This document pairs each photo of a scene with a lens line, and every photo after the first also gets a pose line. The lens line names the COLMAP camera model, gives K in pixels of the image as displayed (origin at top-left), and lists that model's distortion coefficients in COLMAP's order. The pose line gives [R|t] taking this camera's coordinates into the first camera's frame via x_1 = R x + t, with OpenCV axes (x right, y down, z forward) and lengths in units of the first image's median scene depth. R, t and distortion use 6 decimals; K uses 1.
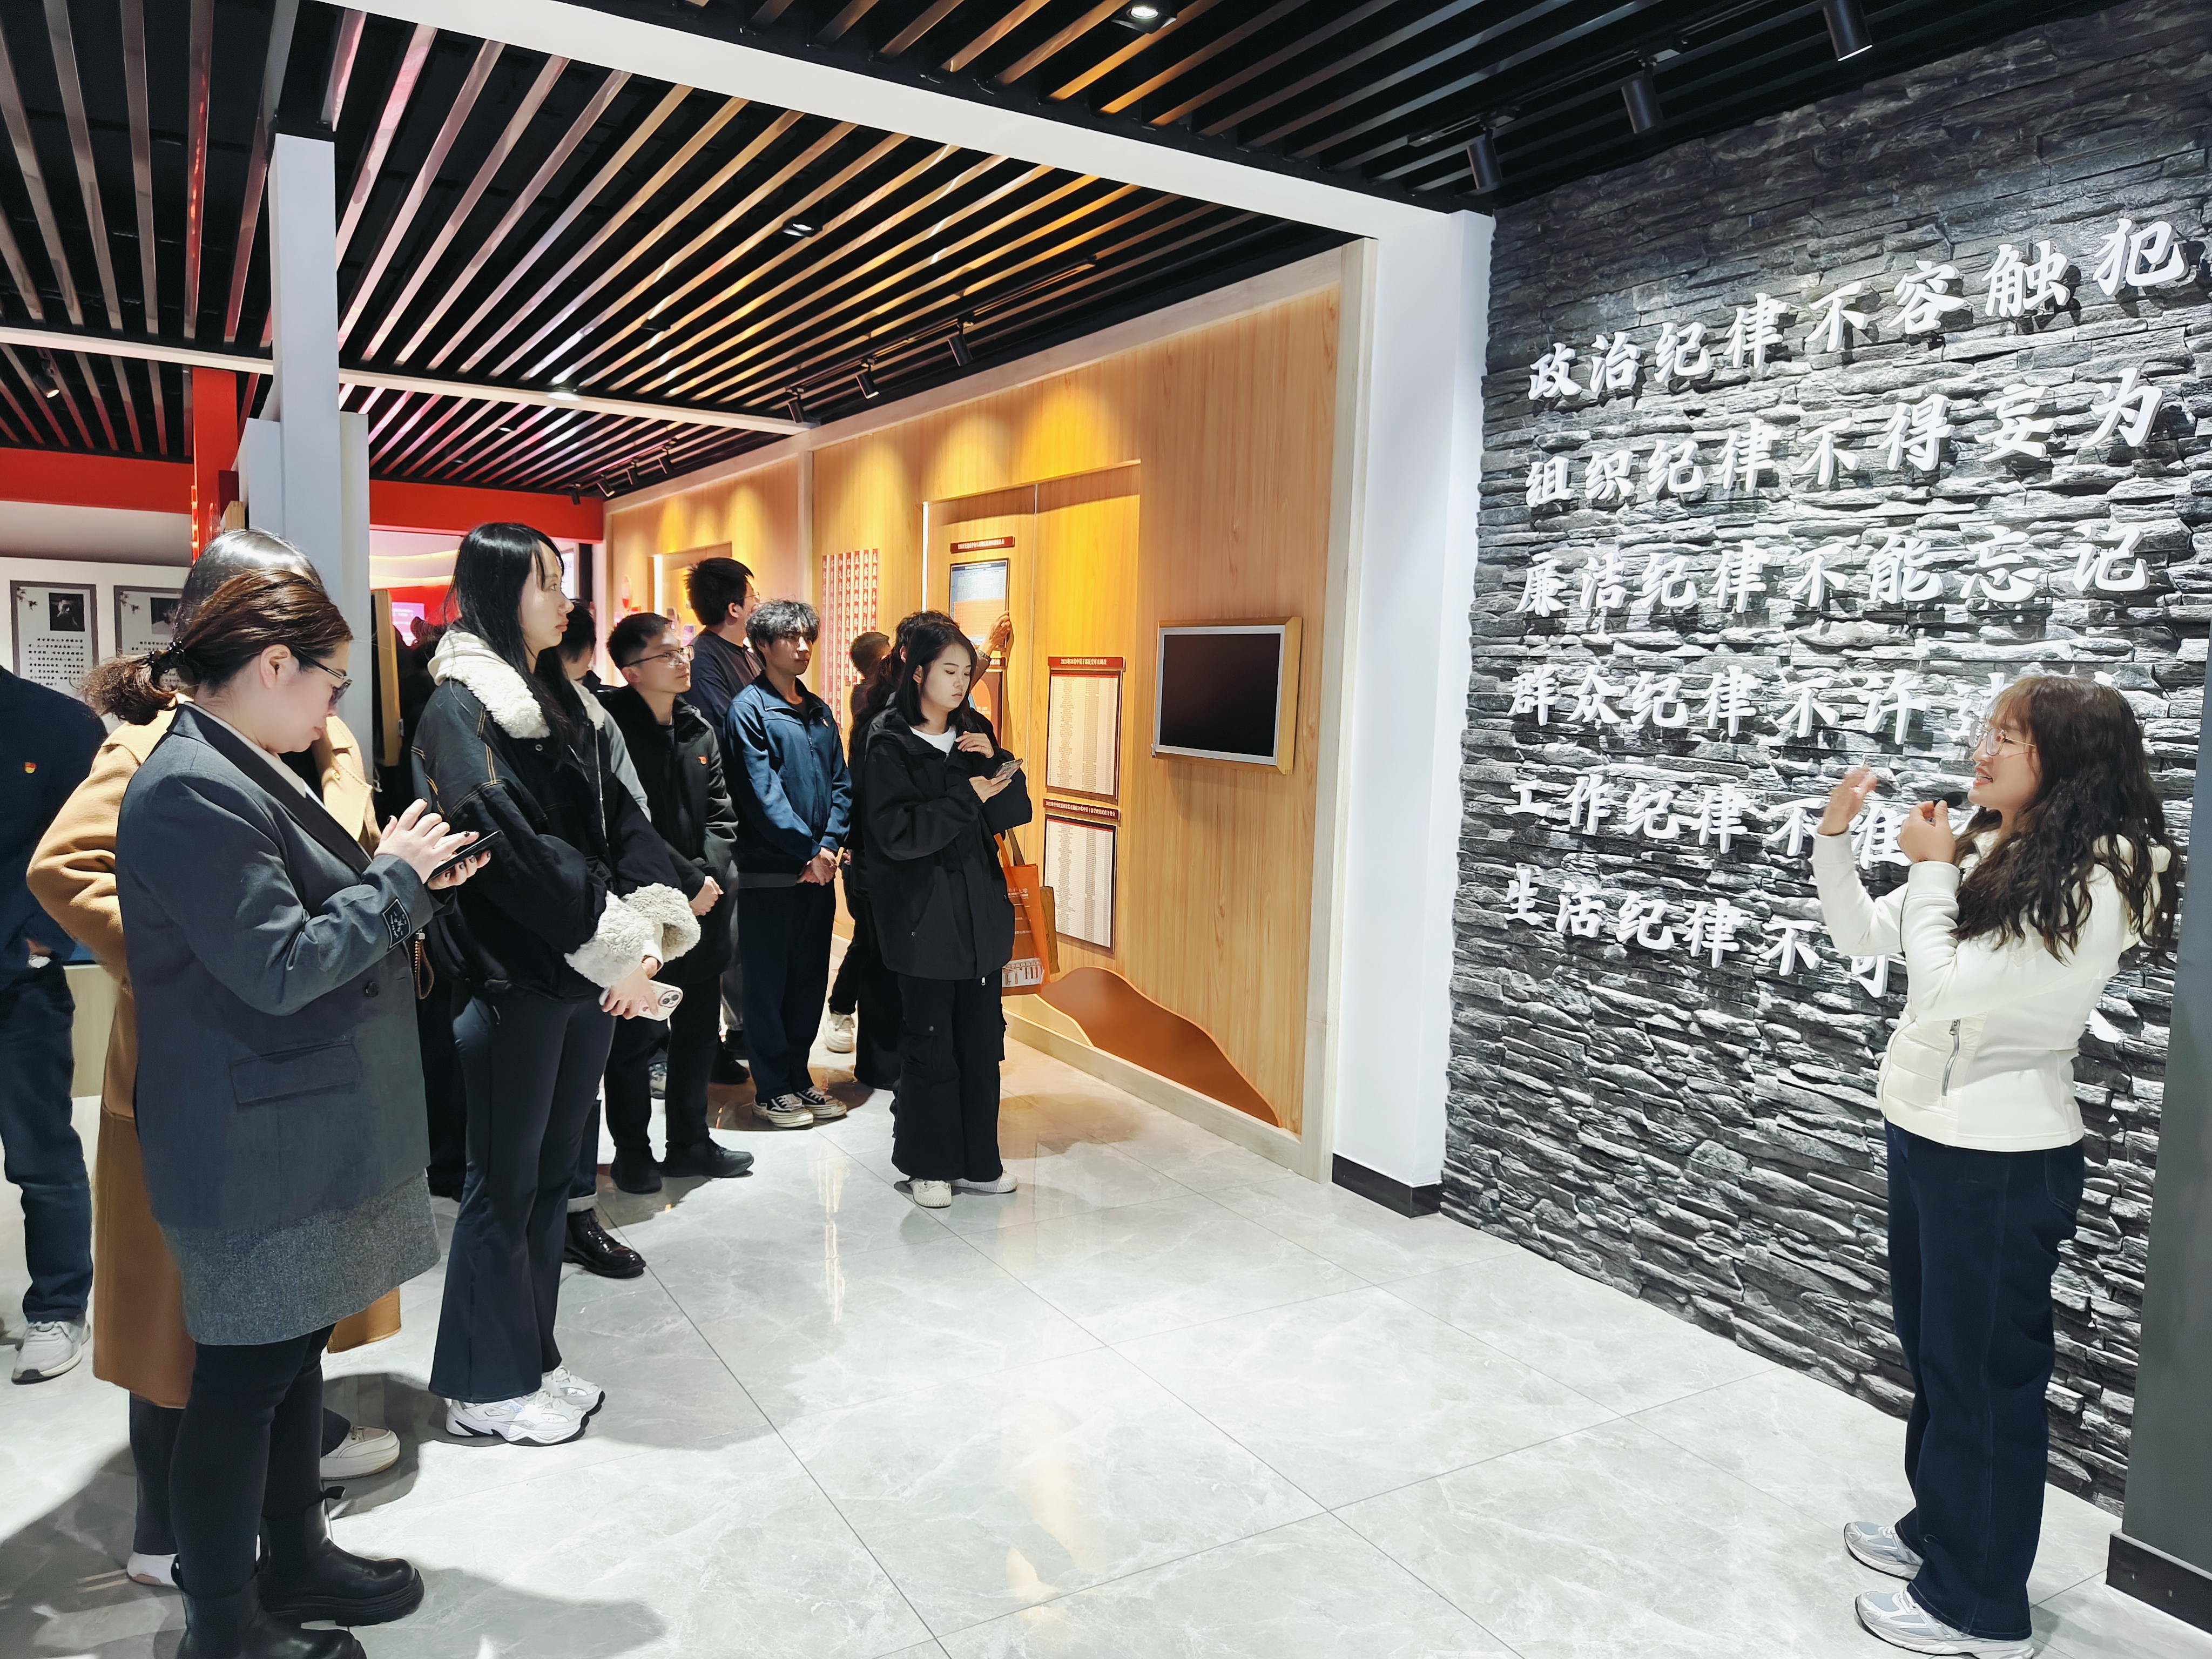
lens RADIAL K [[1575.8, 0, 1106.0], [0, 1575.8, 829.5], [0, 0, 1]] dist [-0.020382, 0.040697]
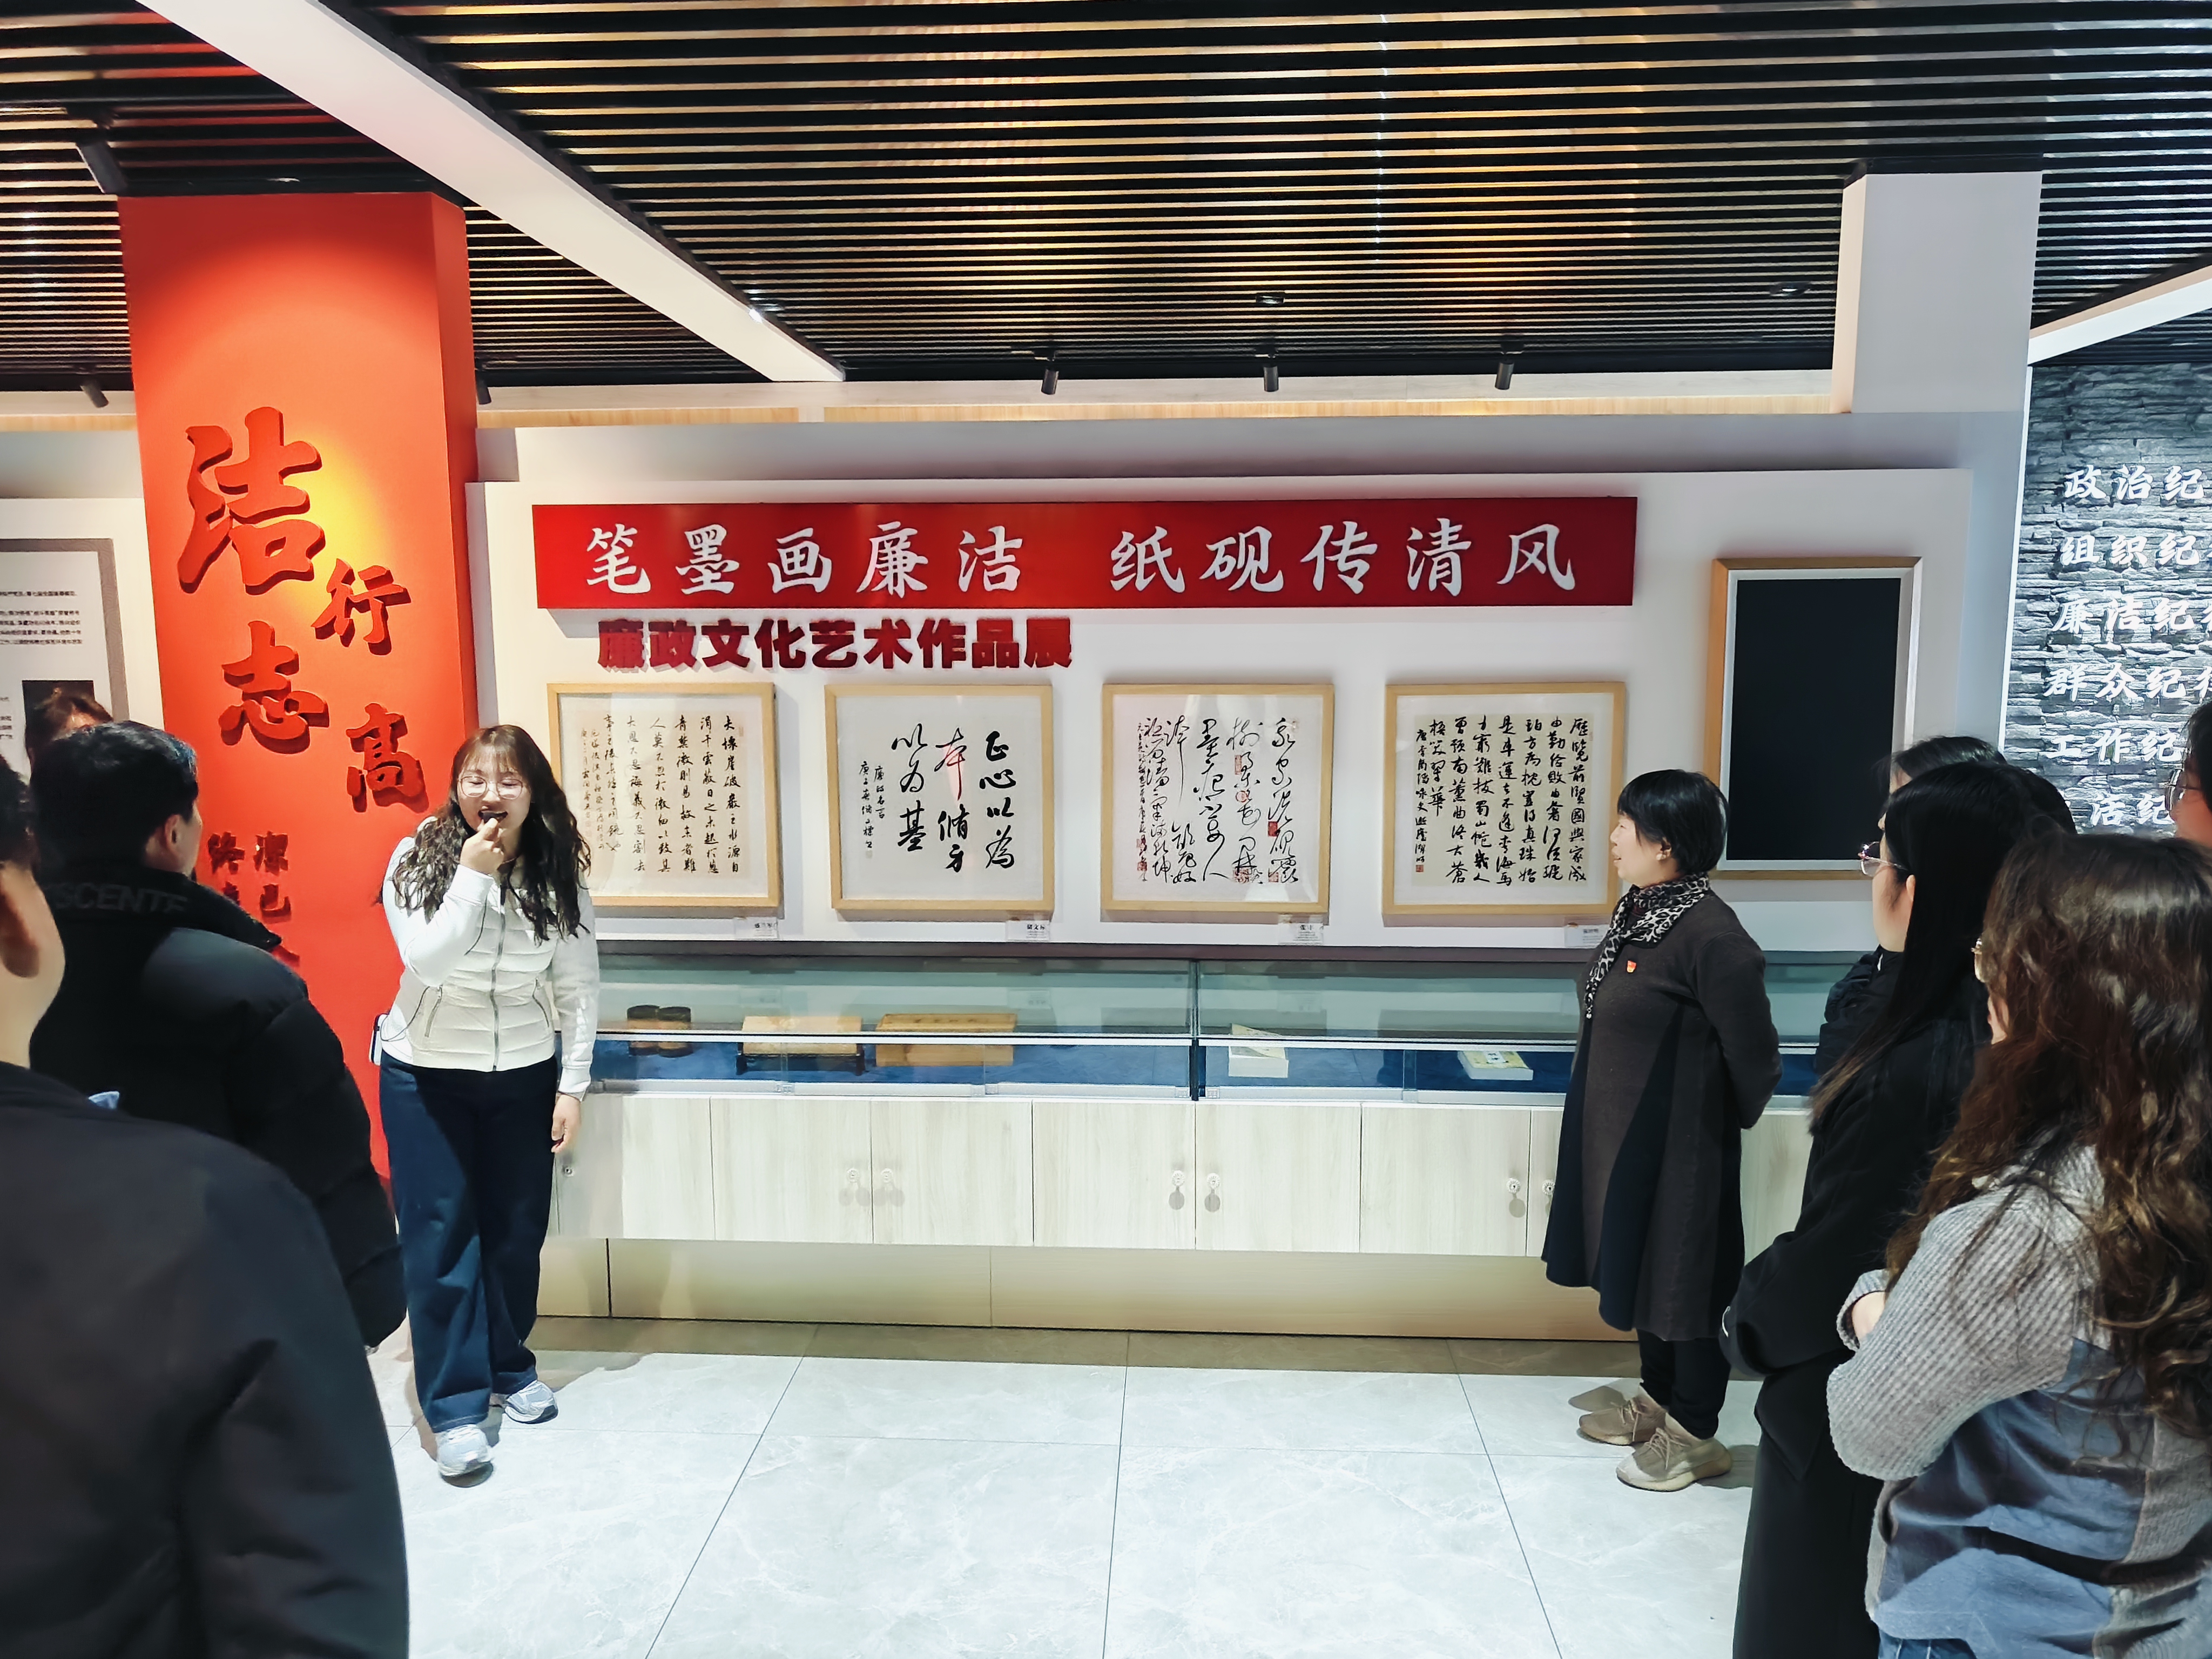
lens RADIAL K [[1555.1, 0, 1106.0], [0, 1555.1, 829.5], [0, 0, 1]] dist [0.080115, -0.070128]
pose [[0.551303, -0.135878, 0.823166, -1.836954], [0.096991, 0.990397, 0.098524, -0.216459], [-0.828648, 0.025523, 0.559188, 1.027181]]
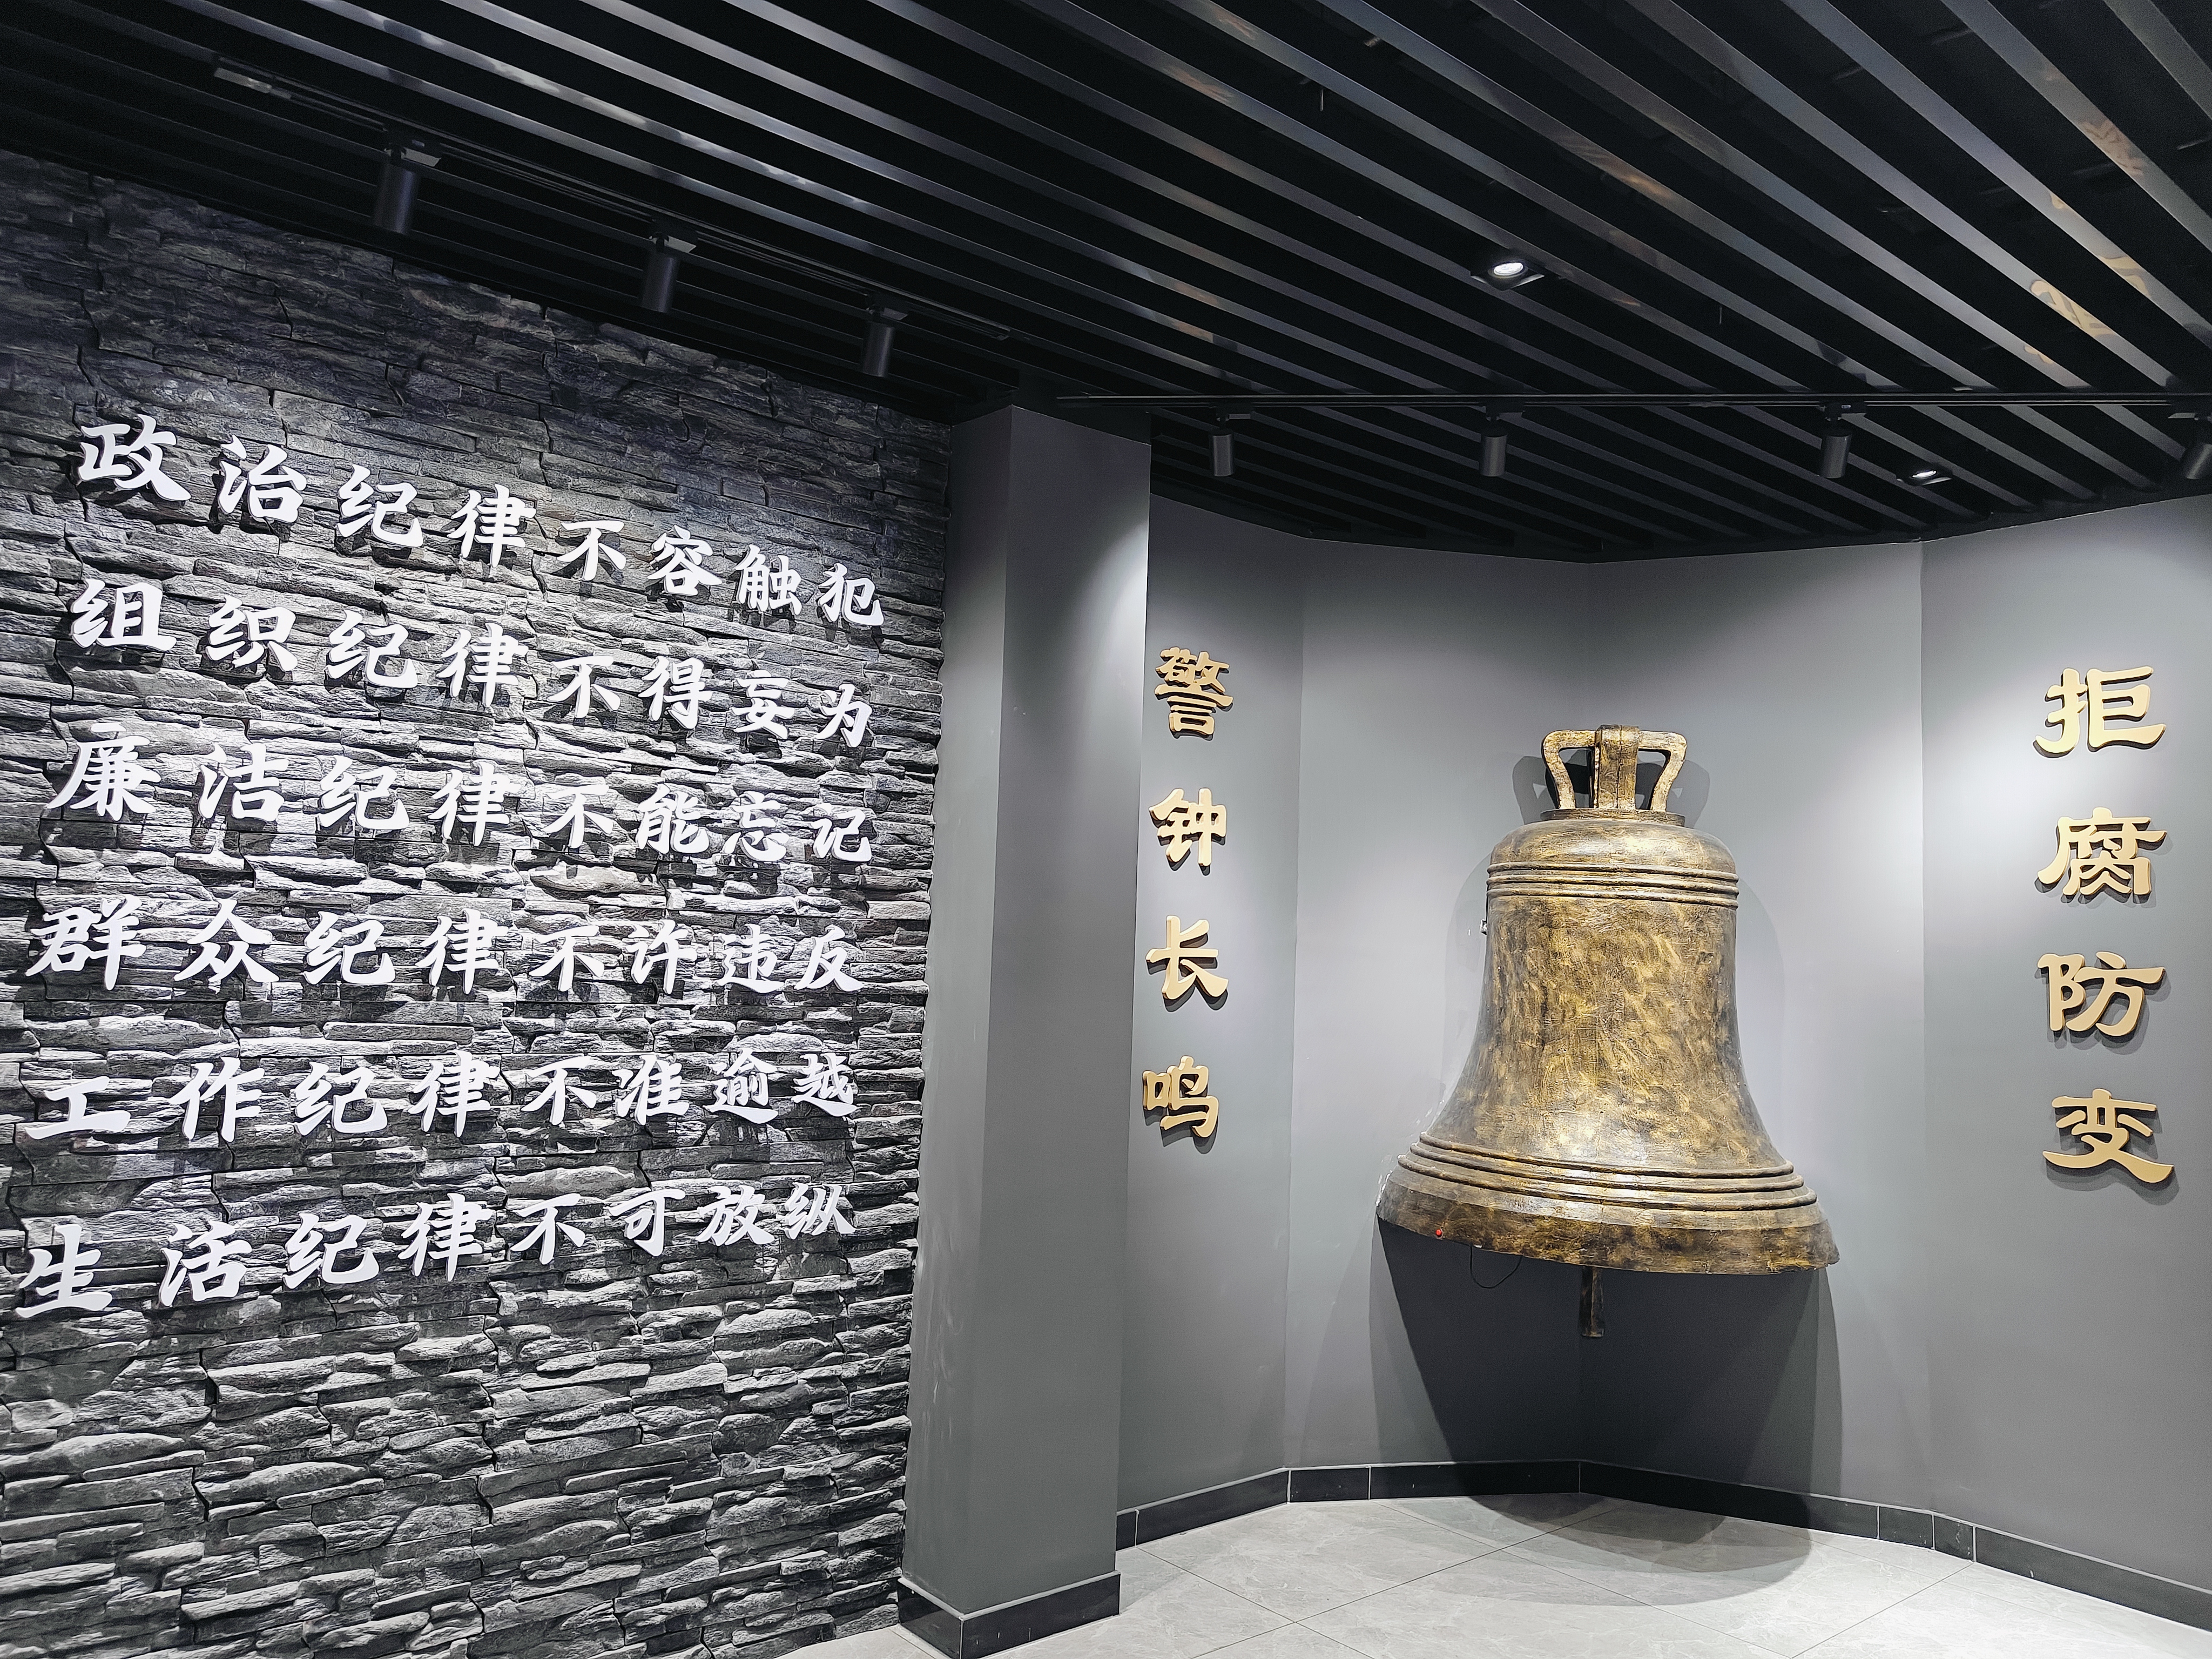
lens RADIAL K [[1602.0, 0, 1106.0], [0, 1602.0, 829.5], [0, 0, 1]] dist [0.011420, 0.004905]
pose [[-0.170236, 0.042943, 0.984467, -0.492106], [0.058064, 0.997751, -0.033482, -0.096332], [-0.983691, 0.051462, -0.172346, 0.798674]]
